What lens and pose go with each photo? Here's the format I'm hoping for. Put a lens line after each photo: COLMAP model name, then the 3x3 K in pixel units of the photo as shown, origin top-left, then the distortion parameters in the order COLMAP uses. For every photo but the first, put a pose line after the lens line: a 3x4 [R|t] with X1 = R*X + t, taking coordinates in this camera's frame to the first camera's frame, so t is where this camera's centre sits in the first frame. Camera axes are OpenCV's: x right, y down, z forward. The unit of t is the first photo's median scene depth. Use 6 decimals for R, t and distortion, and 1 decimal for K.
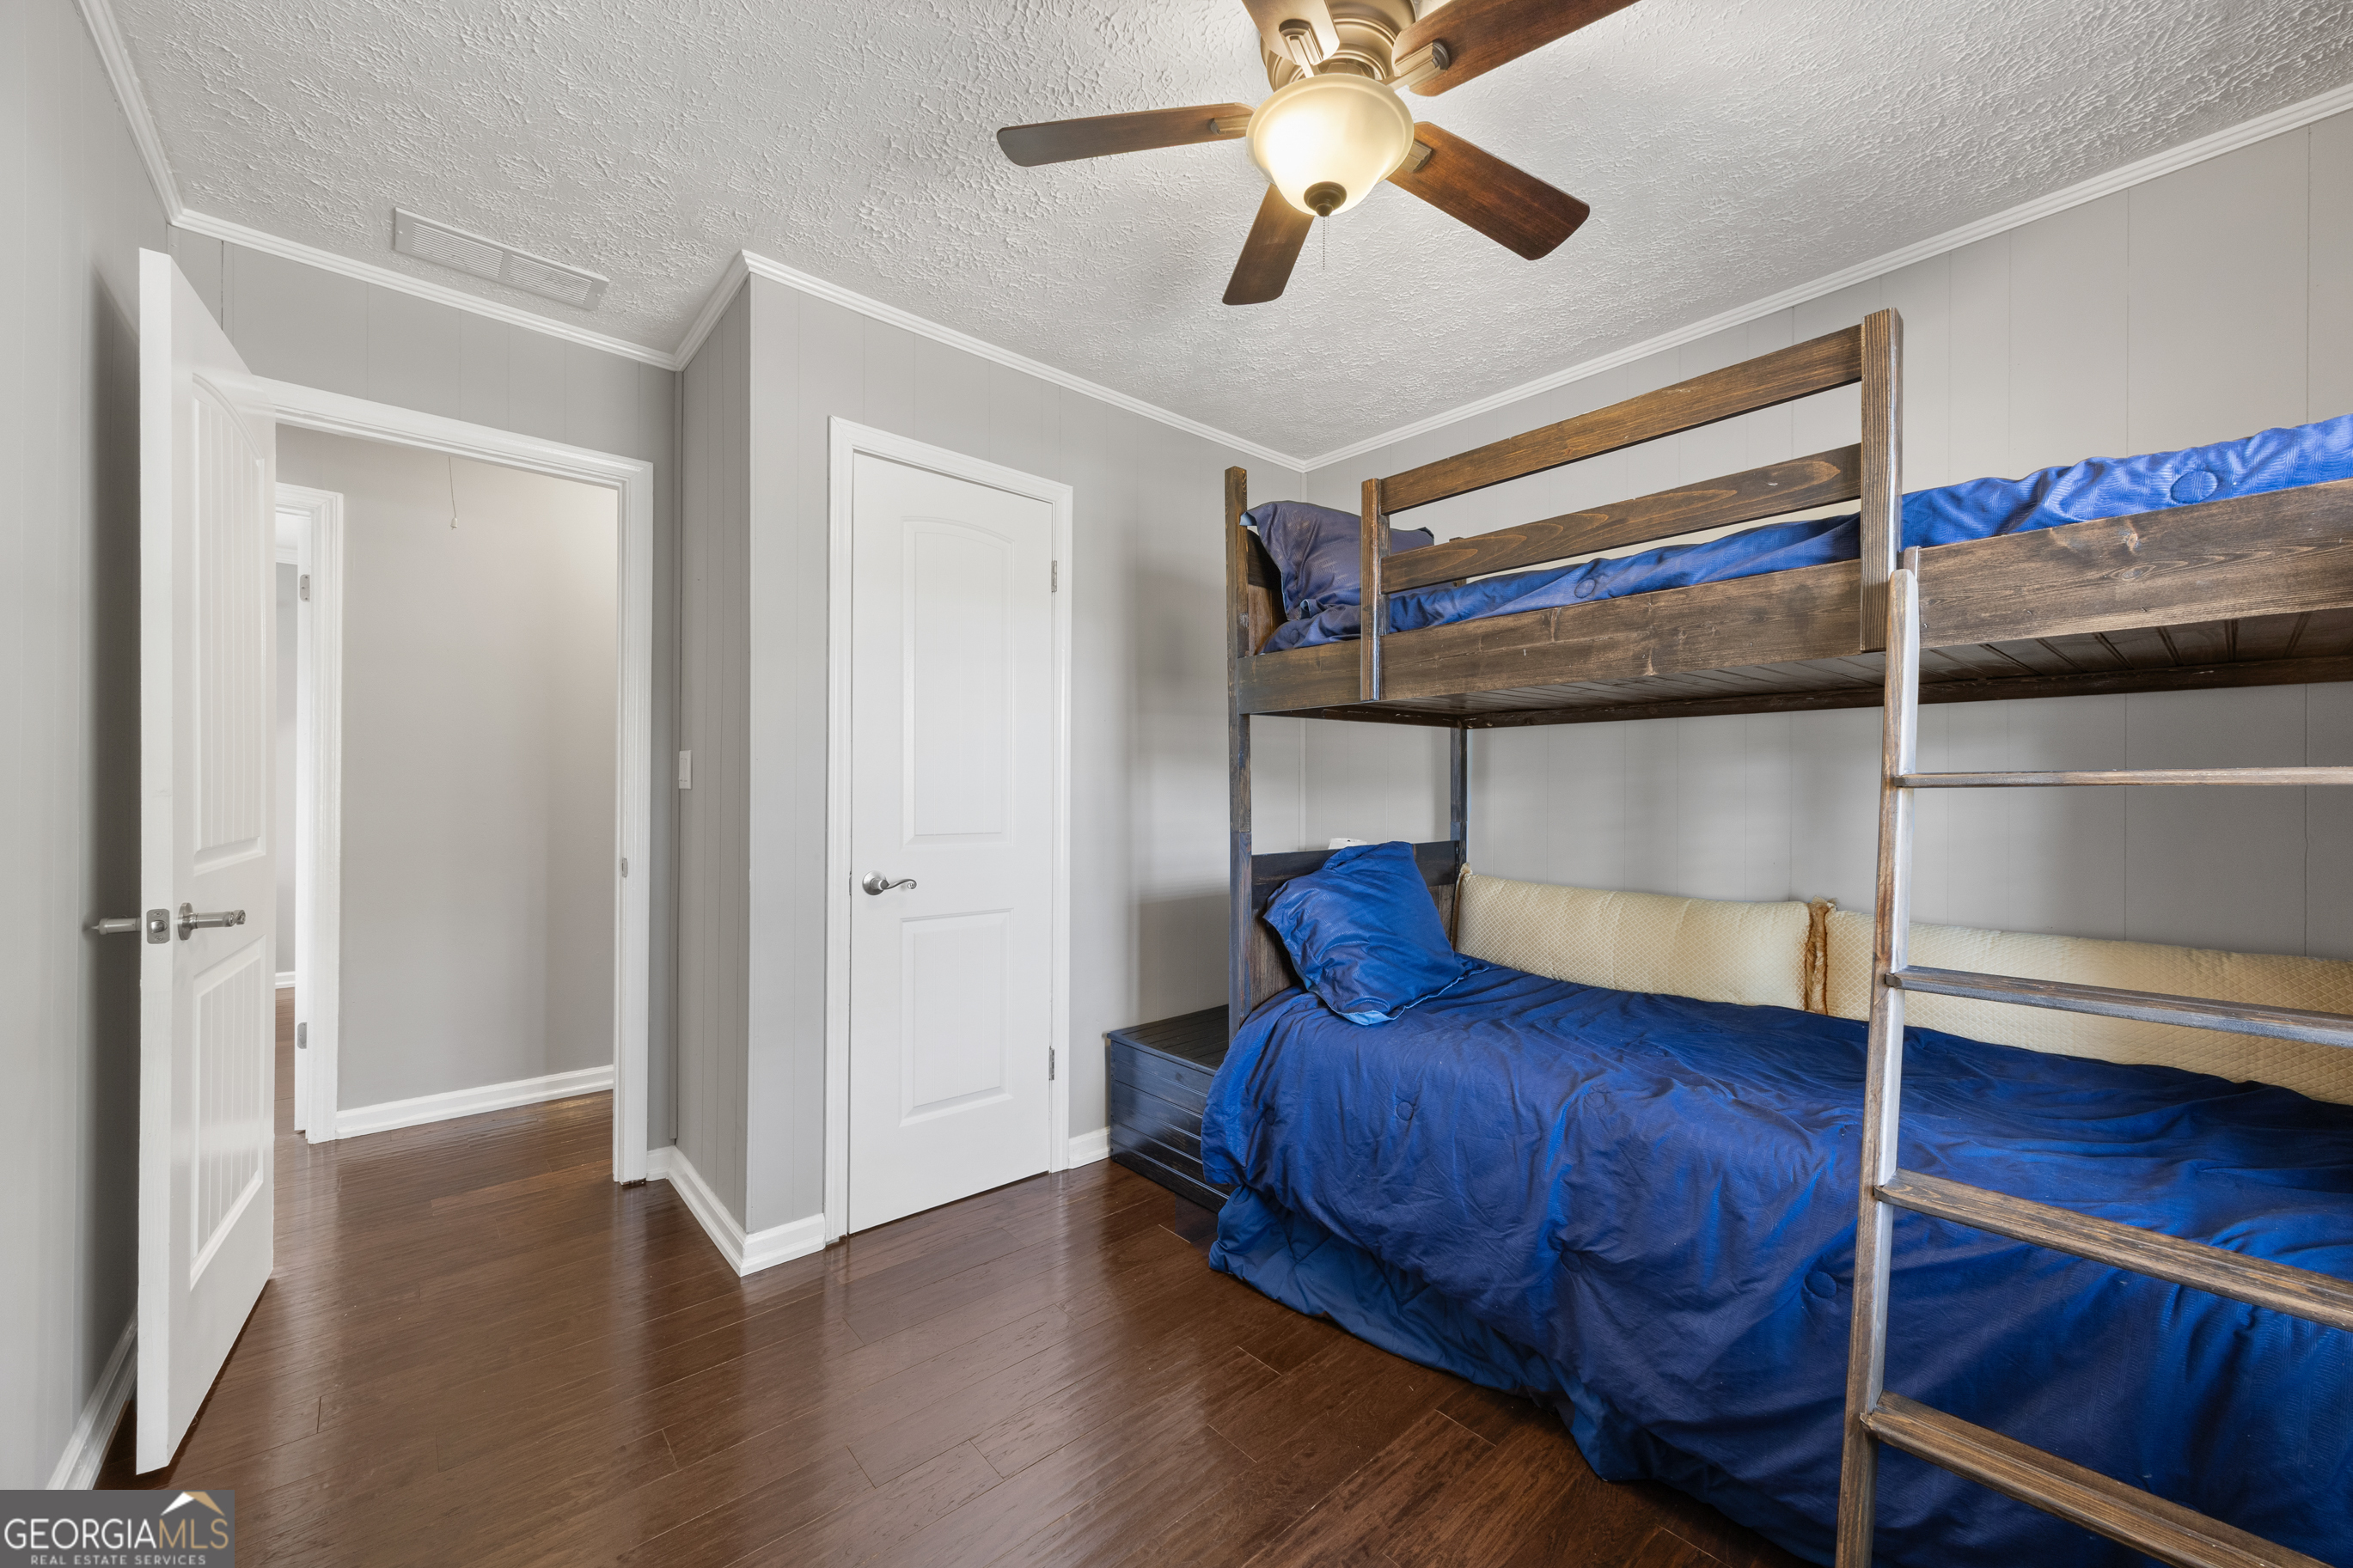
lens RADIAL K [[882.4, 0, 1180.6], [0, 882.4, 791.3], [0, 0, 1]] dist [0.000789, 0.000022]
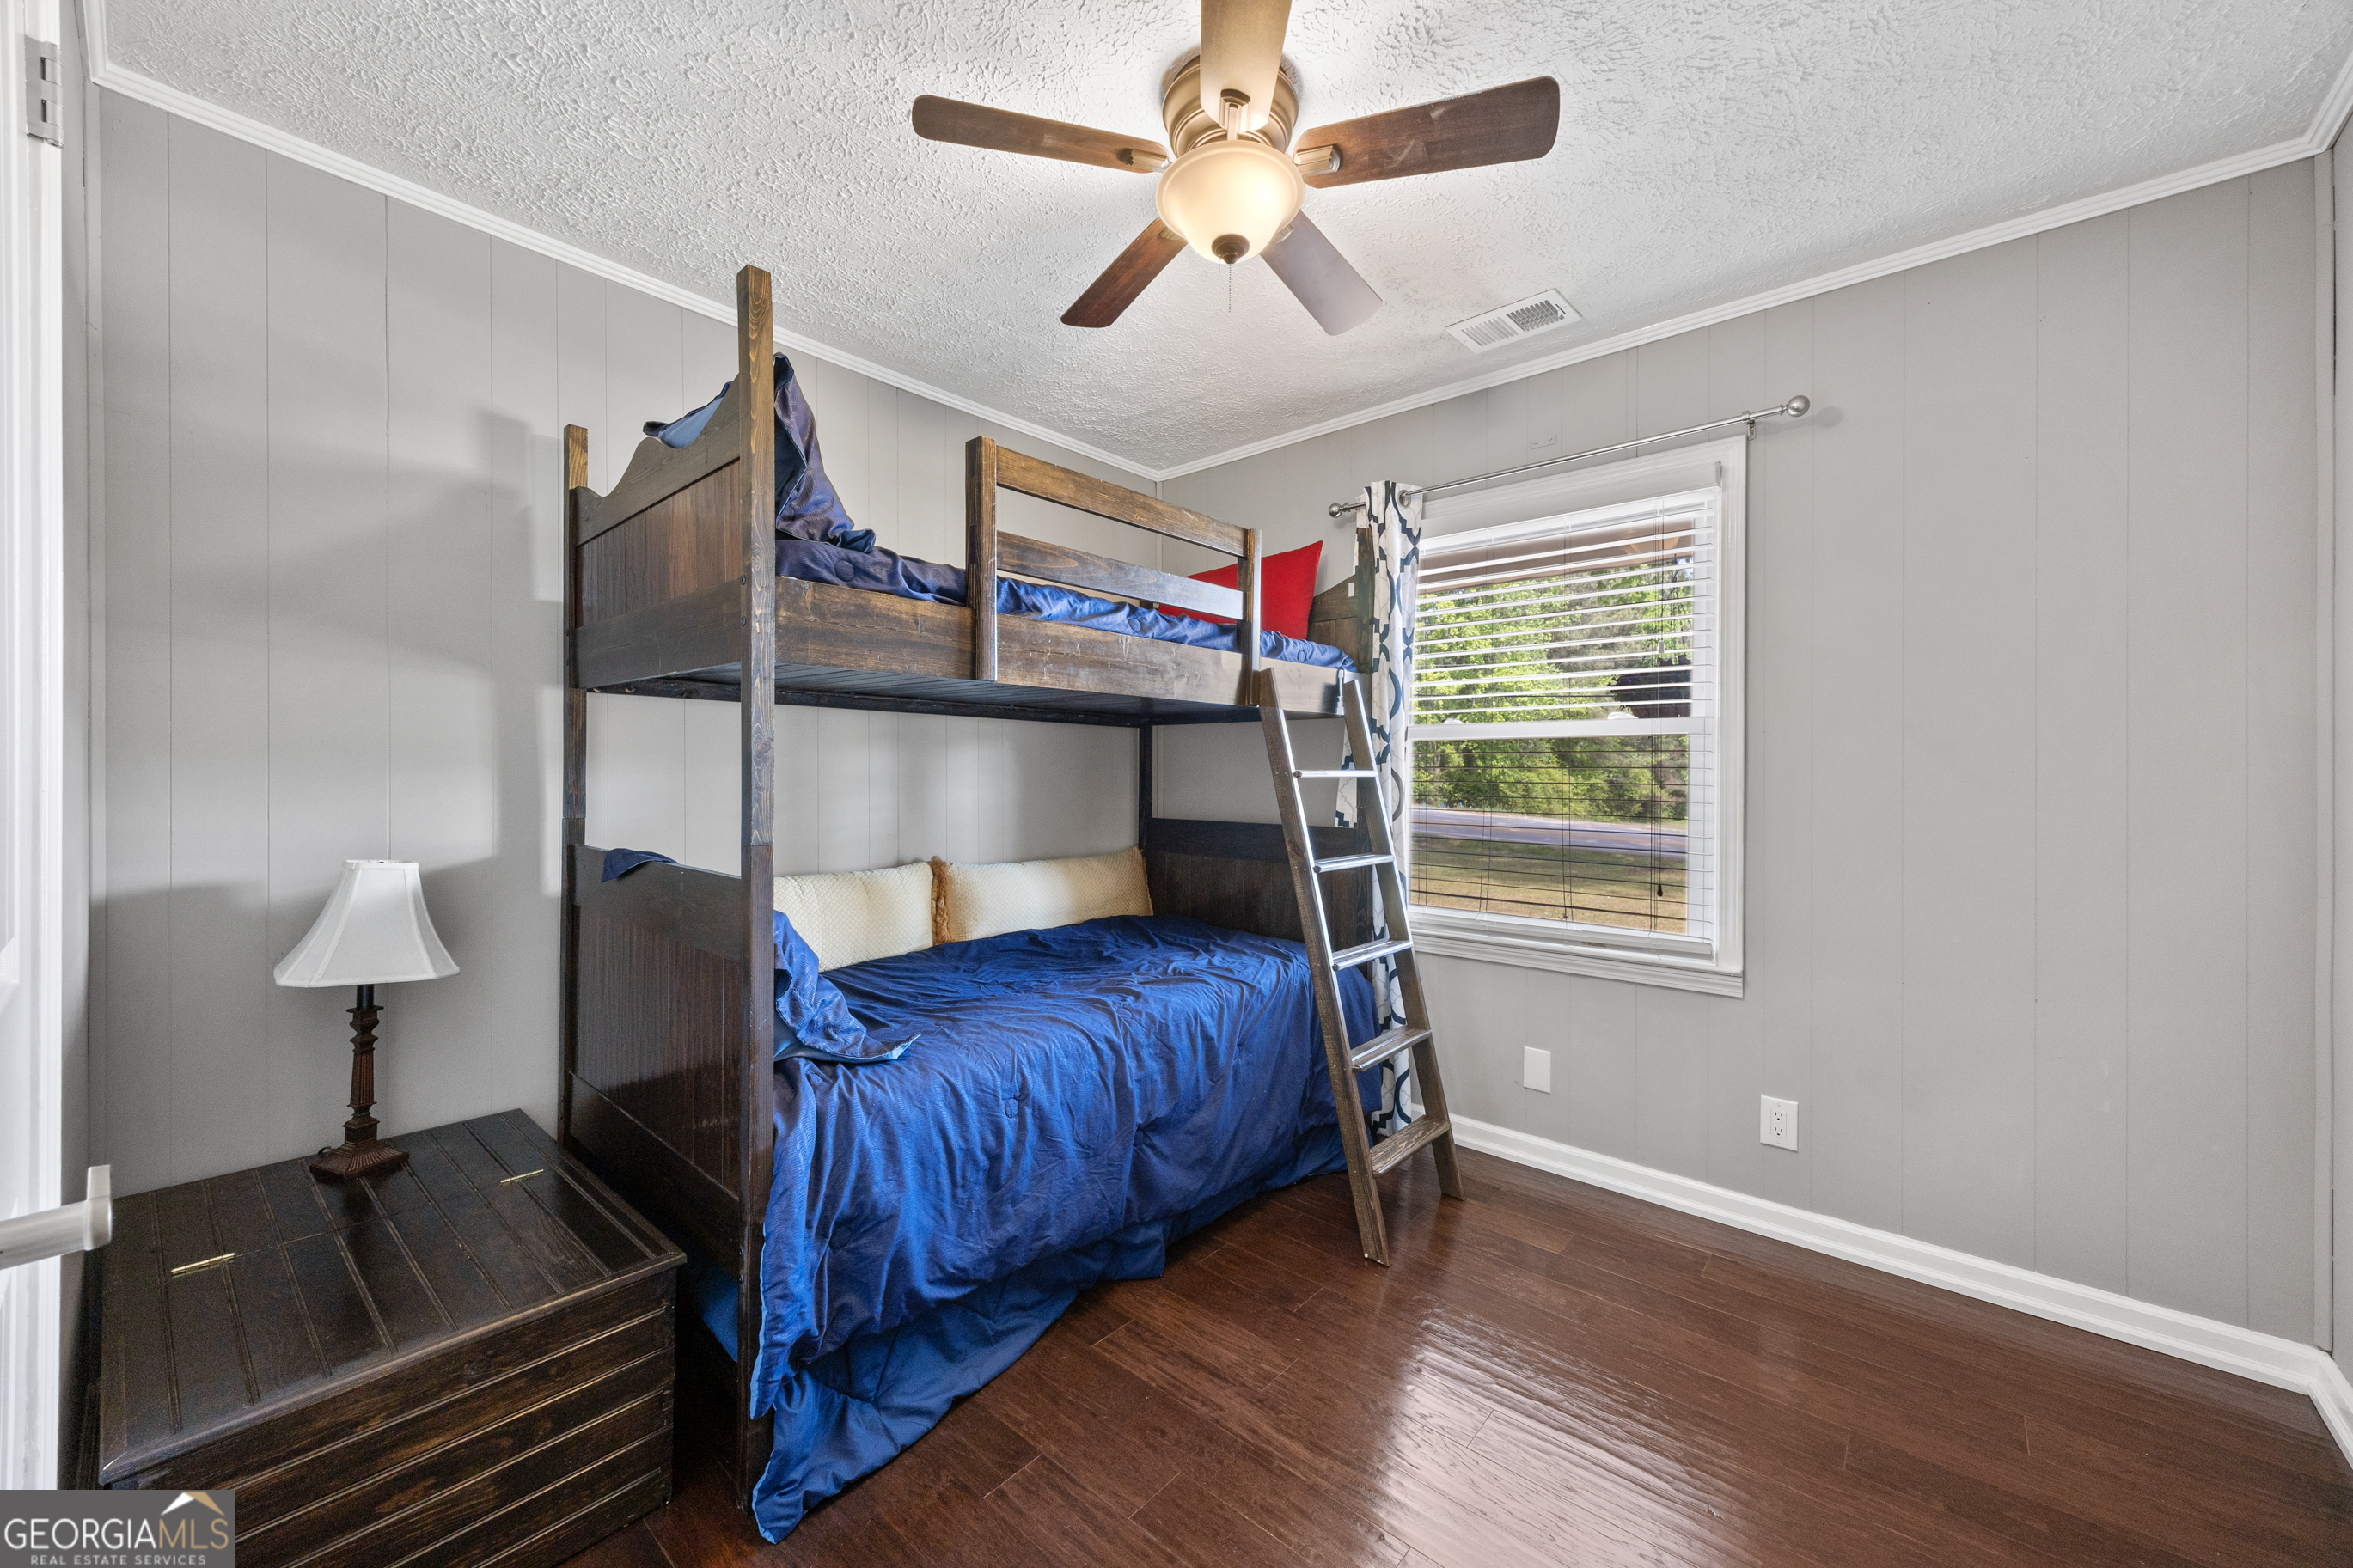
lens RADIAL K [[911.6, 0, 1142.4], [0, 911.6, 777.2], [0, 0, 1]] dist [-0.001691, -0.000147]
pose [[-0.115109, -0.007617, 0.993324, -0.734127], [-0.006291, 0.999956, 0.006939, -0.011574], [-0.993333, -0.005451, -0.115152, 0.943388]]
